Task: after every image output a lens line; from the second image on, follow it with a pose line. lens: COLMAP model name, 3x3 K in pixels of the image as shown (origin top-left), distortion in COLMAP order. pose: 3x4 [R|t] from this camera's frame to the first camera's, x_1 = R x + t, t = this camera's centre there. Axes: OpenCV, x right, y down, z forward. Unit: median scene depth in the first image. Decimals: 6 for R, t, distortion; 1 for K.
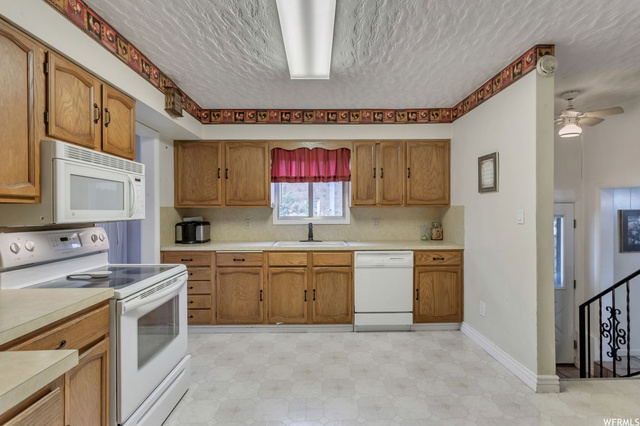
lens RADIAL K [[308.8, 0, 320.6], [0, 308.8, 212.7], [0, 0, 1]] dist [0.000230, 0.001694]
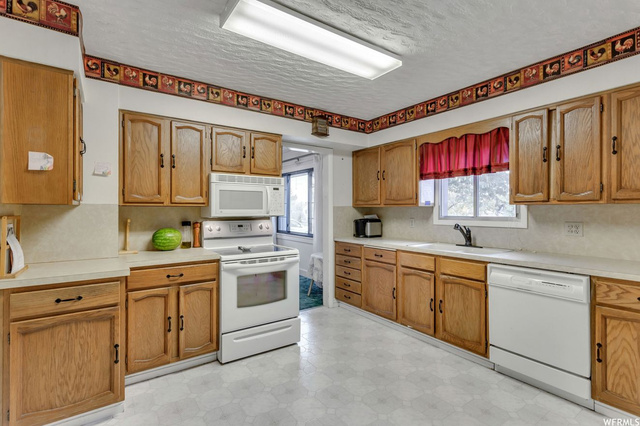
lens RADIAL K [[308.8, 0, 318.7], [0, 308.8, 210.5], [0, 0, 1]] dist [0.000230, 0.001694]
pose [[0.554327, 0.004353, -0.832288, 0.505792], [-0.004606, 0.999987, 0.002163, -0.004385], [0.832286, 0.002634, 0.554340, 0.228535]]
